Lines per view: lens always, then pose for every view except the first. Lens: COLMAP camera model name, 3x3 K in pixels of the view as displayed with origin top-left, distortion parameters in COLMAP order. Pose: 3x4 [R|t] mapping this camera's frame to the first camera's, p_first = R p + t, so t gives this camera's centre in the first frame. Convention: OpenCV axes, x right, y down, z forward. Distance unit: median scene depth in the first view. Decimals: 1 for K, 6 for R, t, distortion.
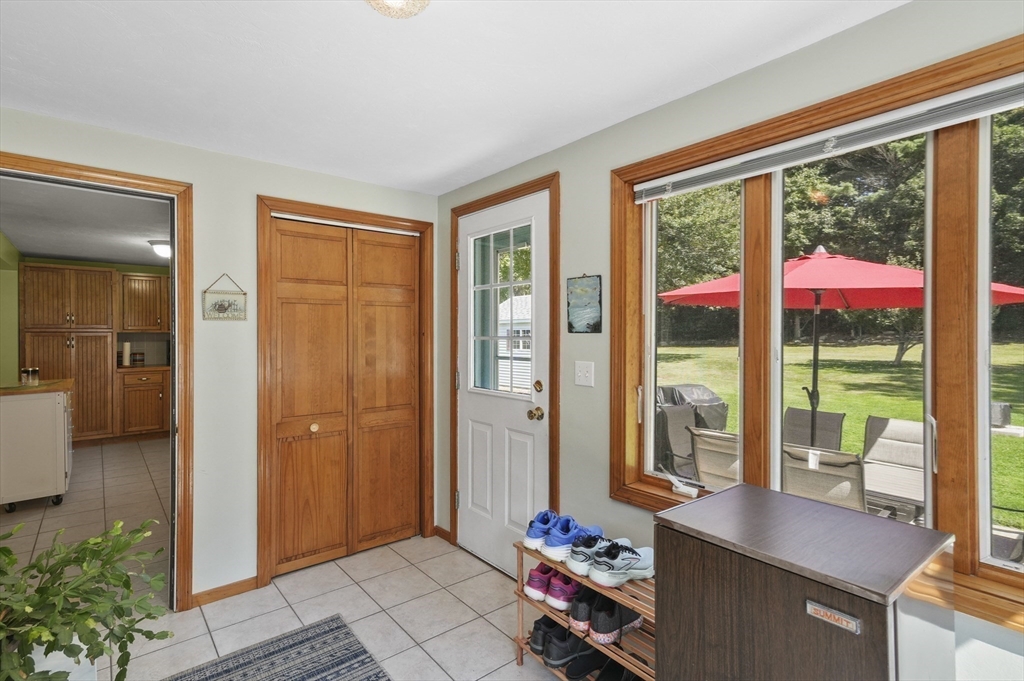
lens RADIAL K [[497.8, 0, 508.5], [0, 497.8, 339.8], [0, 0, 1]] dist [0.017114, 0.005041]
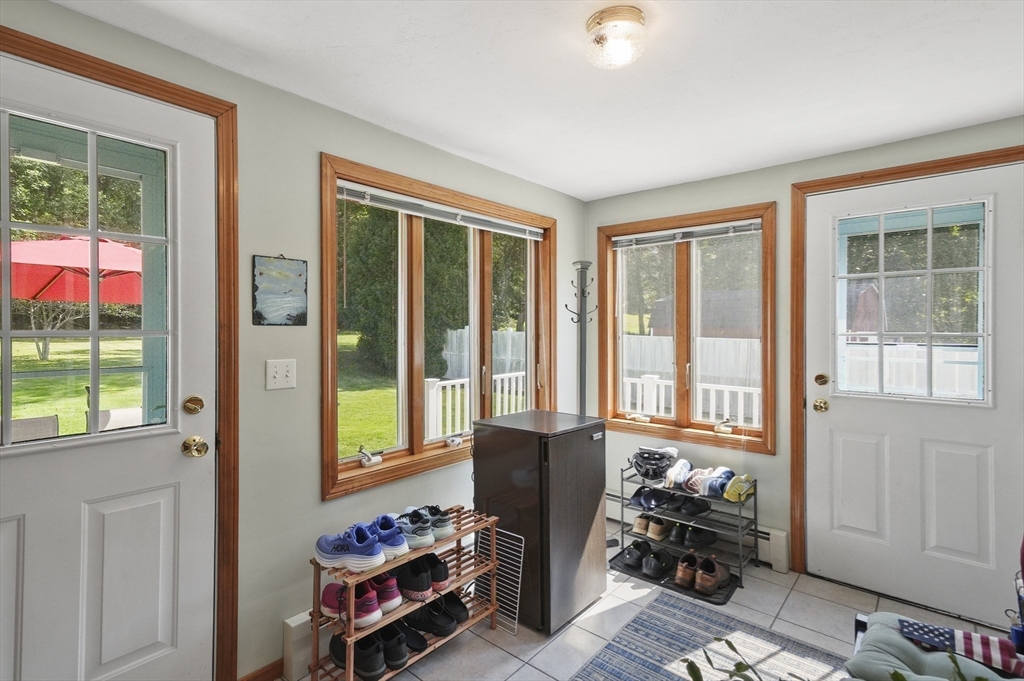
lens RADIAL K [[497.8, 0, 513.6], [0, 497.8, 332.4], [0, 0, 1]] dist [0.017114, 0.005041]
pose [[-0.186920, -0.008483, 0.982339, -0.732770], [0.006738, 0.999928, 0.009917, -0.007533], [-0.982352, 0.008472, -0.186849, 0.768147]]
